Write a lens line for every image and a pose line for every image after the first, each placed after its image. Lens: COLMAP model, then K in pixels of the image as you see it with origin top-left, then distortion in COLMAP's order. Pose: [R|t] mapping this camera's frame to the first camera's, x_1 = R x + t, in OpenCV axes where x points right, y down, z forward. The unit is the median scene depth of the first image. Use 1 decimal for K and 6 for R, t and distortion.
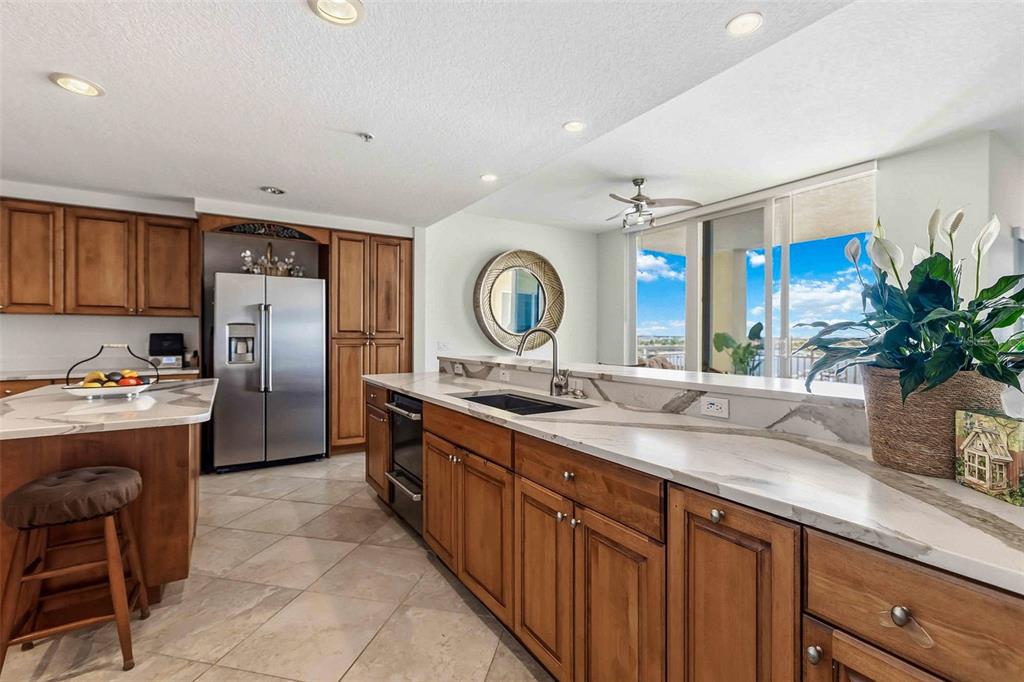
lens RADIAL K [[456.2, 0, 509.2], [0, 456.2, 334.7], [0, 0, 1]] dist [0.001429, 0.000691]
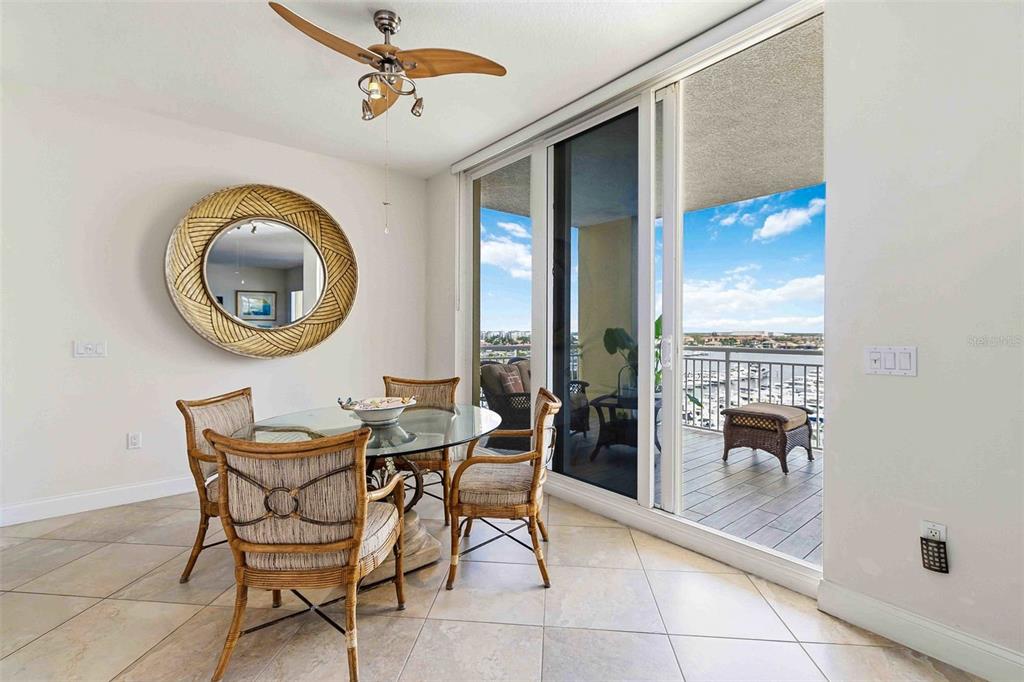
lens RADIAL K [[456.2, 0, 511.2], [0, 456.2, 337.2], [0, 0, 1]] dist [0.001429, 0.000691]
pose [[0.992936, 0.000800, 0.118648, 0.343296], [-0.001437, 0.999985, 0.005289, 0.010766], [-0.118642, -0.005423, 0.992922, 0.458506]]
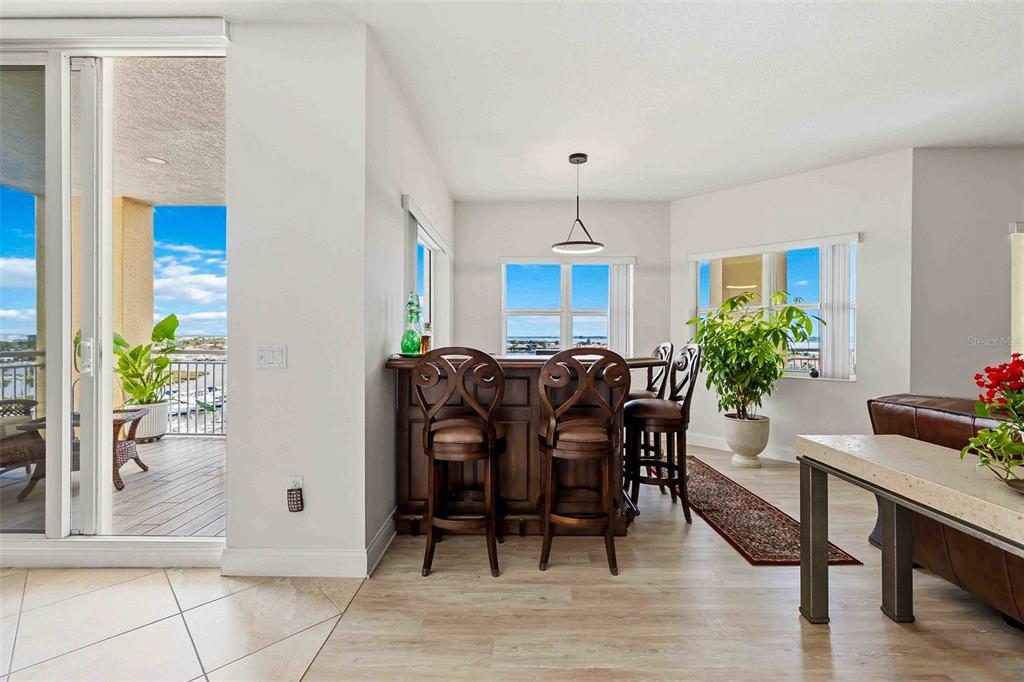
lens RADIAL K [[456.2, 0, 512.3], [0, 456.2, 339.0], [0, 0, 1]] dist [0.001429, 0.000691]
pose [[0.540693, -0.010561, 0.841153, 0.431382], [0.004680, 0.999943, 0.009547, 0.009610], [-0.841207, -0.001226, 0.540712, 0.328474]]
